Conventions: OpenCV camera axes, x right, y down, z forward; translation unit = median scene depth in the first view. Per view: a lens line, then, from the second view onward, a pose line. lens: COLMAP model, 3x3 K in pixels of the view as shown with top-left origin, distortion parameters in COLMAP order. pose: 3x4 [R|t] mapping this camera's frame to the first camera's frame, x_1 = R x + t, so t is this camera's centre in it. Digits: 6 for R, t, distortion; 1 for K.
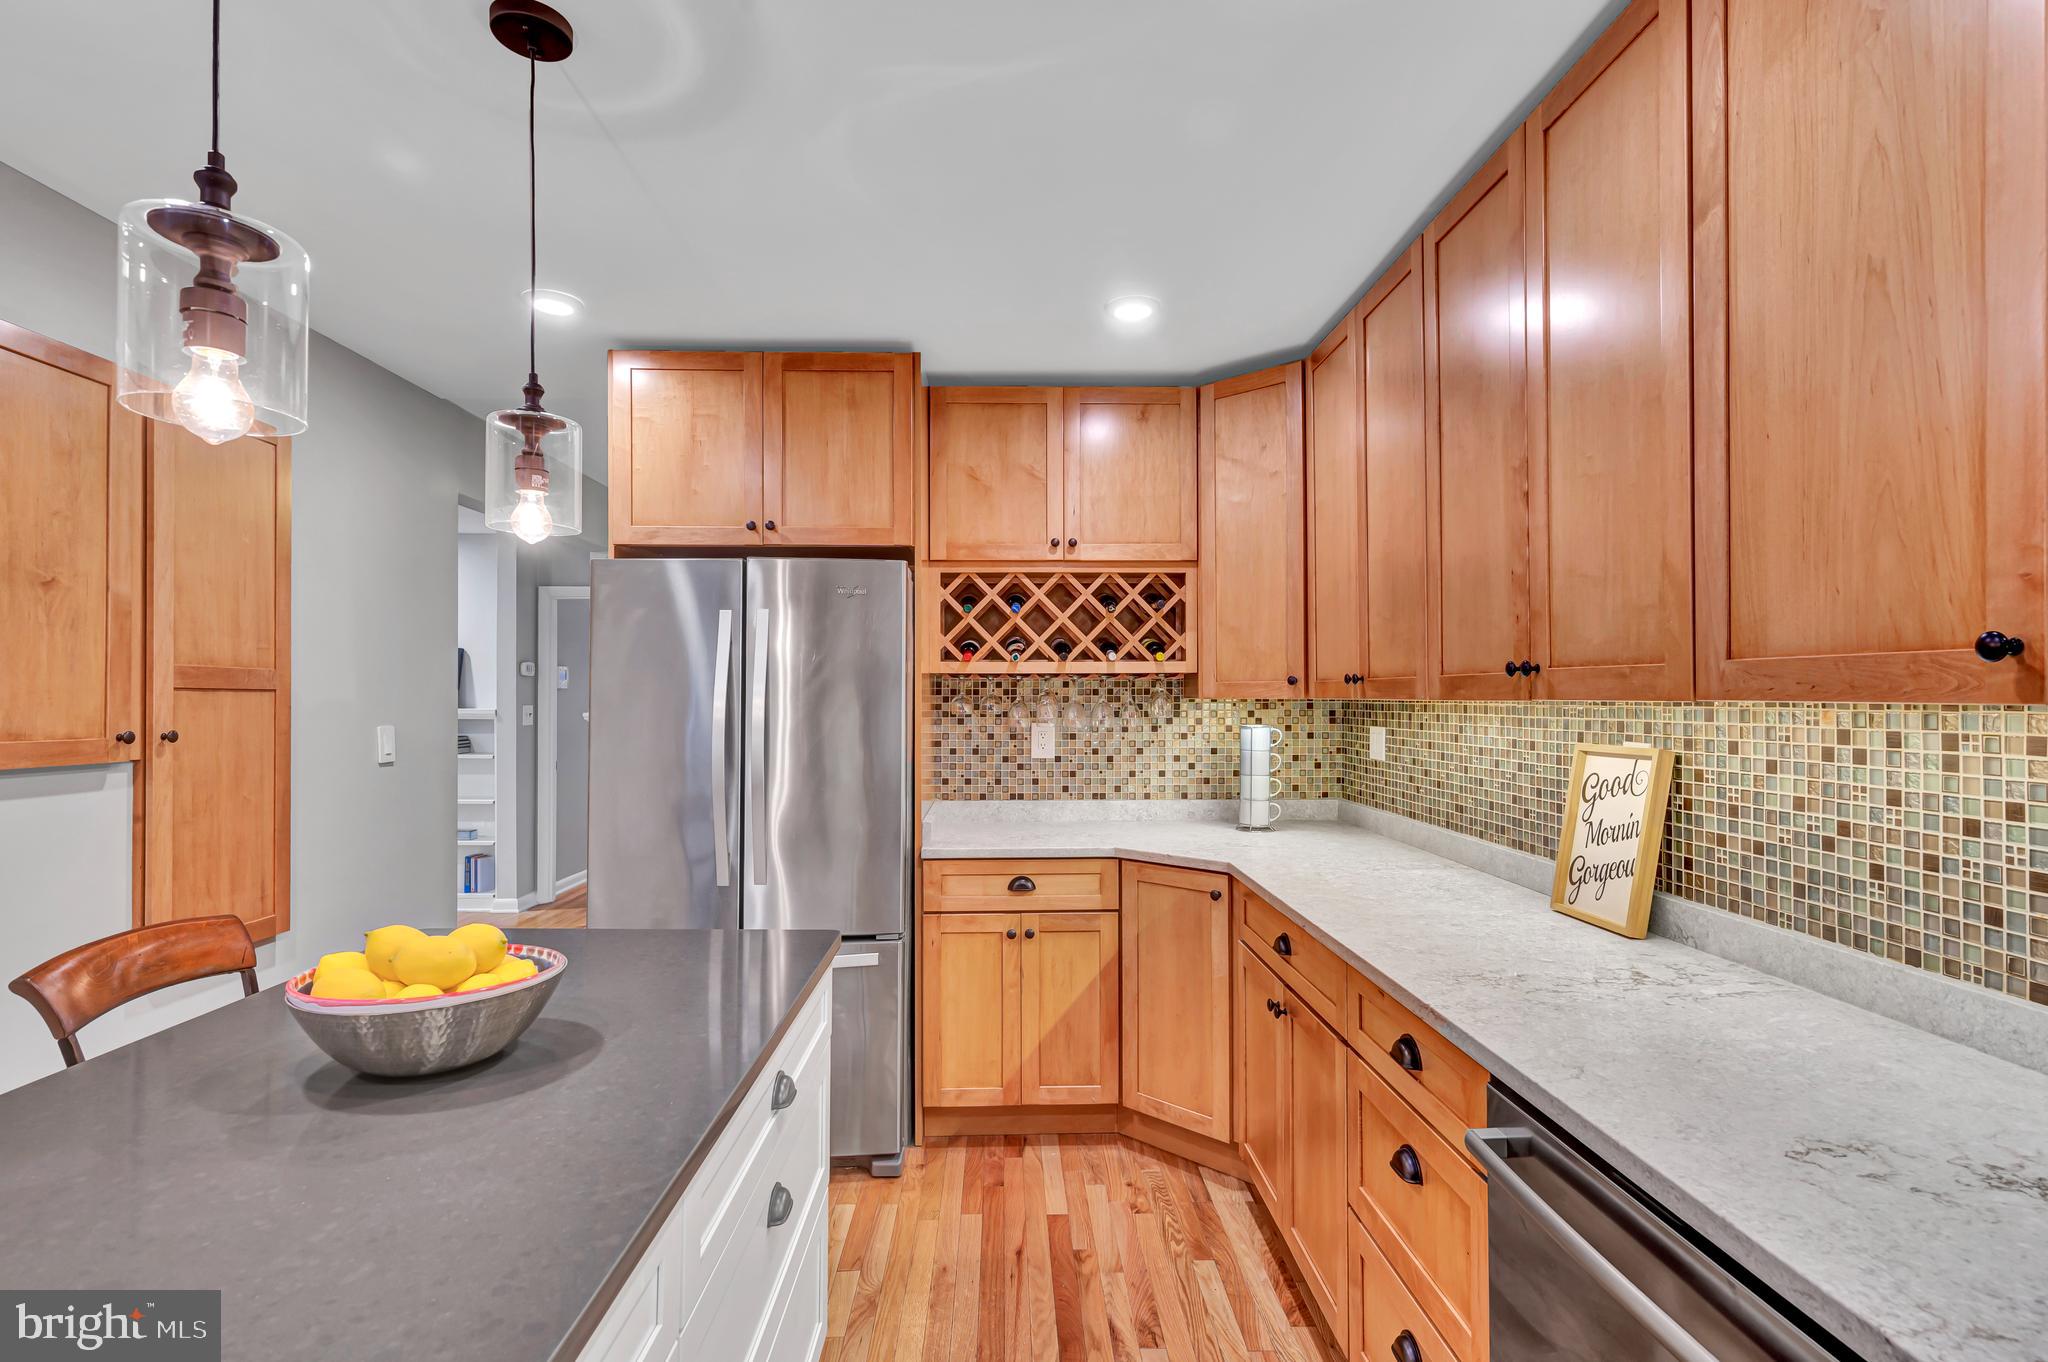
lens RADIAL K [[960.8, 0, 1041.0], [0, 960.8, 691.4], [0, 0, 1]] dist [0.000465, -0.000210]
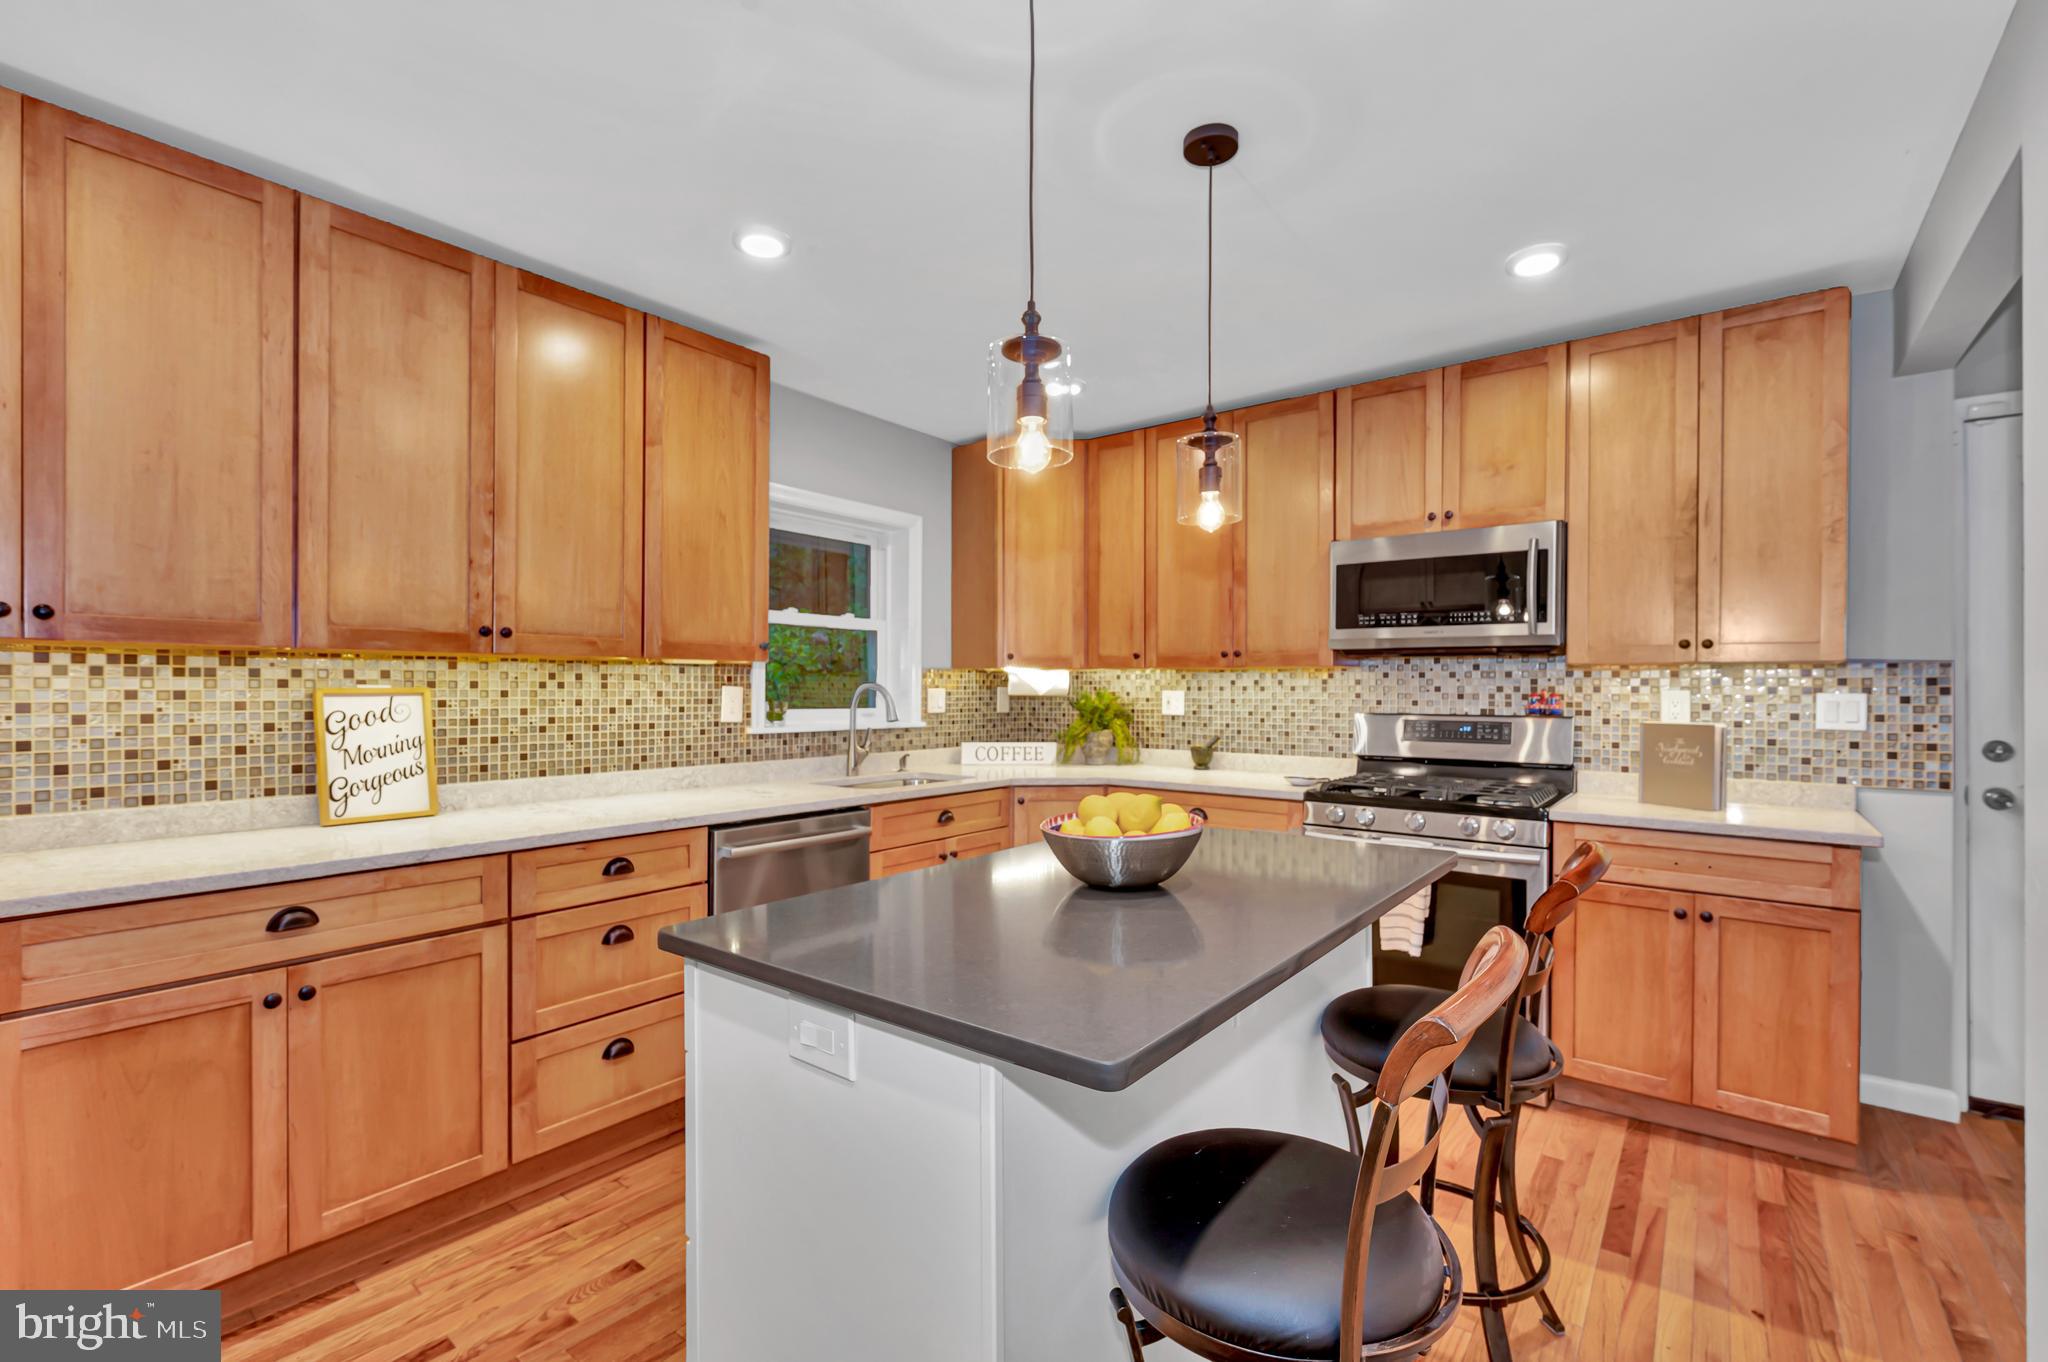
lens RADIAL K [[878.8, 0, 1020.3], [0, 878.8, 687.0], [0, 0, 1]] dist [0.000352, 0.000035]
pose [[-0.755282, 0.001025, 0.655399, -0.852548], [-0.005587, 0.999952, -0.008003, 0.058227], [-0.655376, -0.009706, -0.755240, 1.283703]]
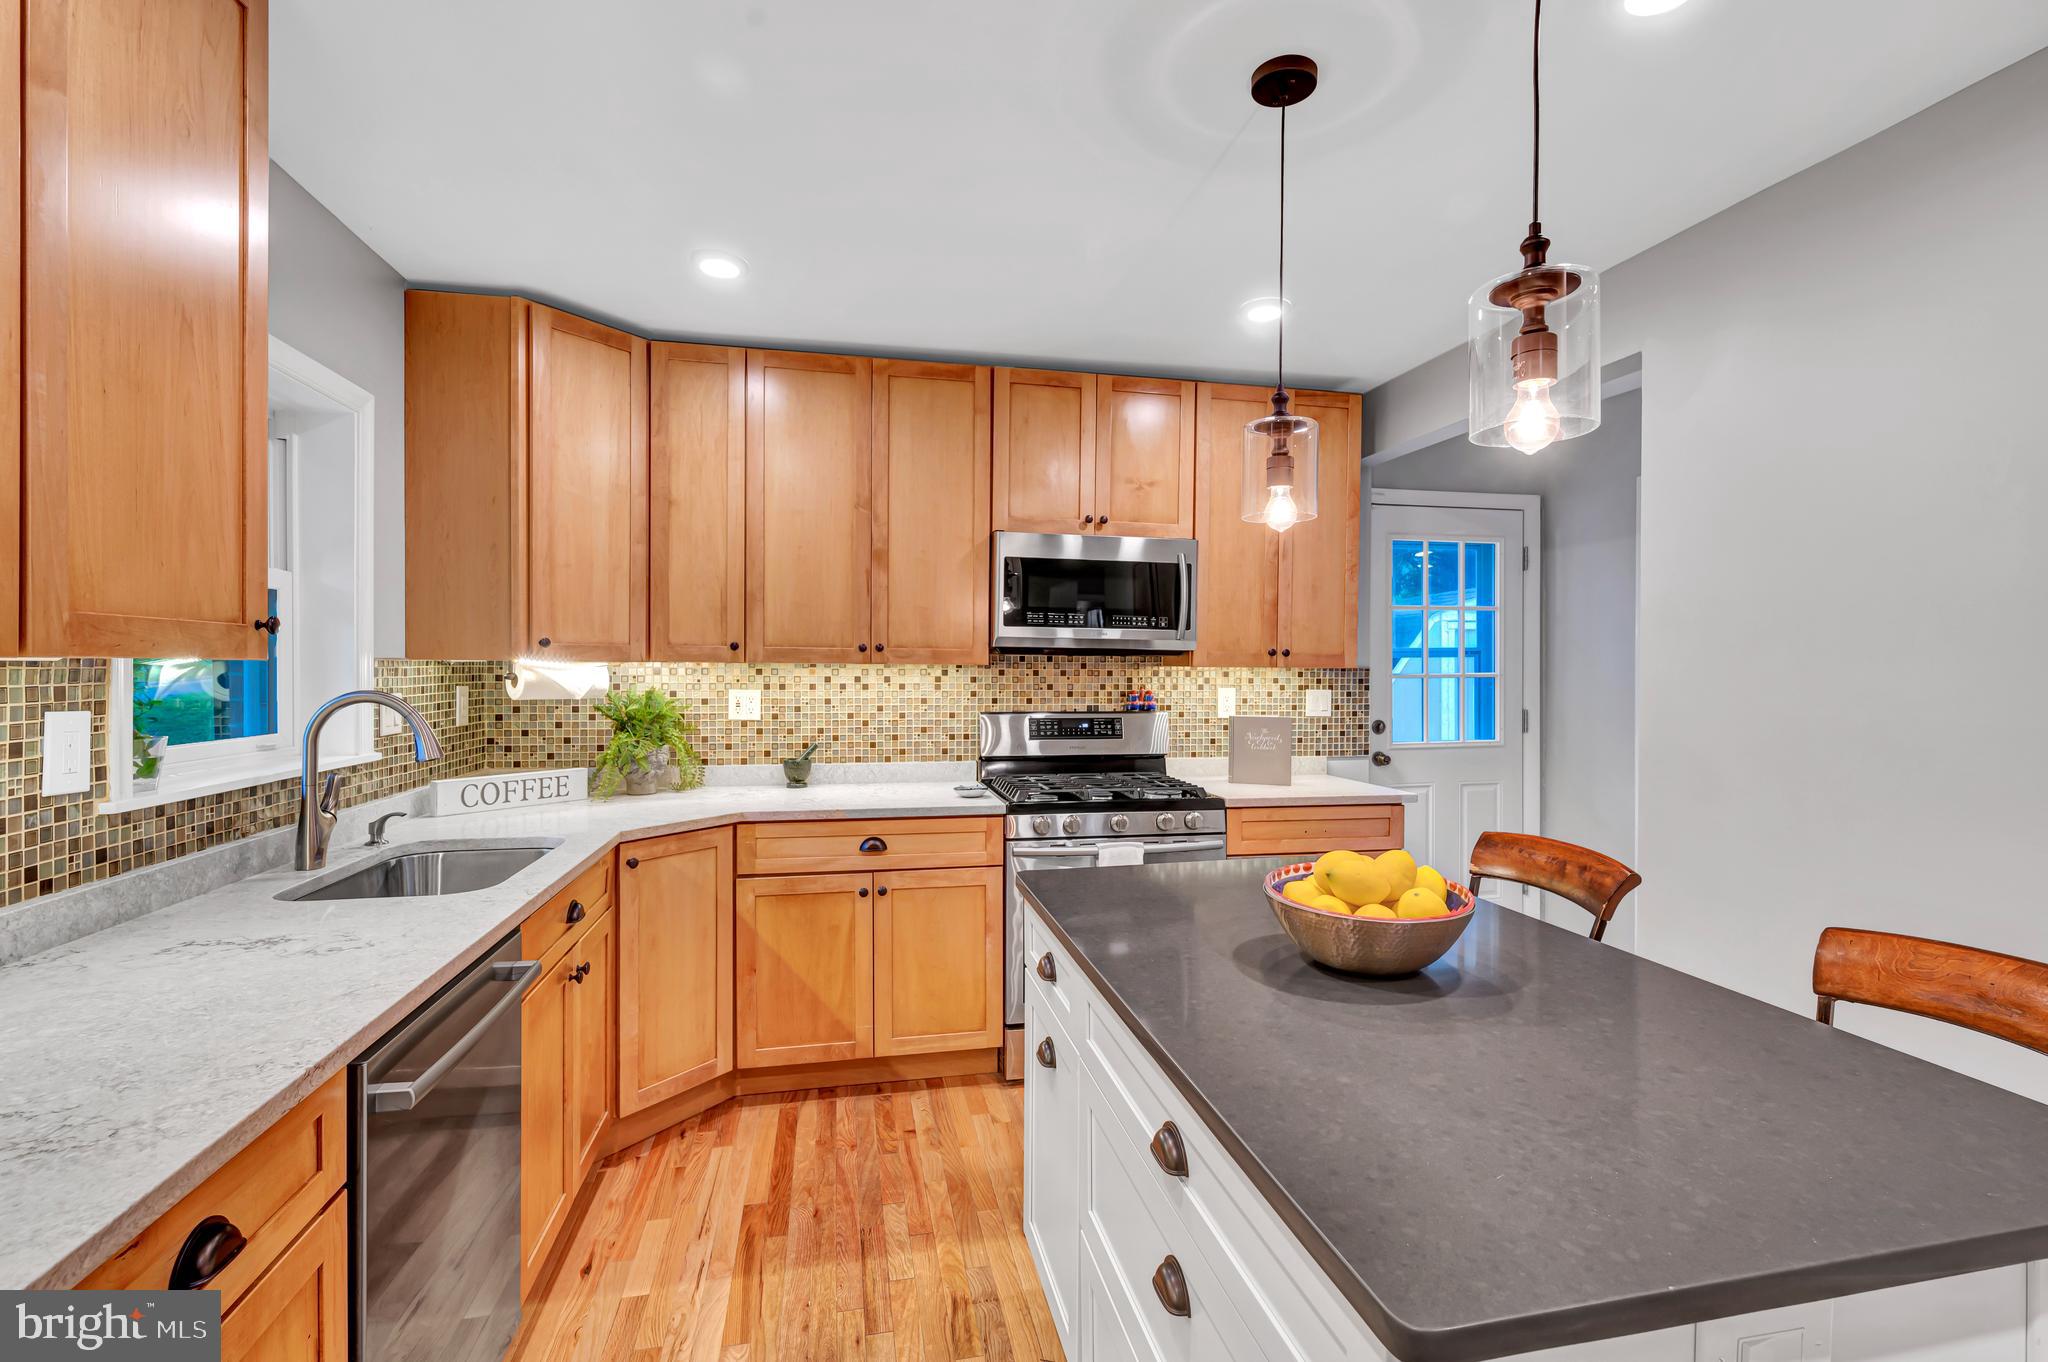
lens RADIAL K [[921.4, 0, 1032.5], [0, 921.4, 683.4], [0, 0, 1]] dist [0.000376, -0.000167]
pose [[-0.986334, -0.000882, -0.164758, -0.021147], [-0.003194, 0.999900, 0.013769, 0.012609], [0.164729, 0.014107, -0.986238, 1.254300]]
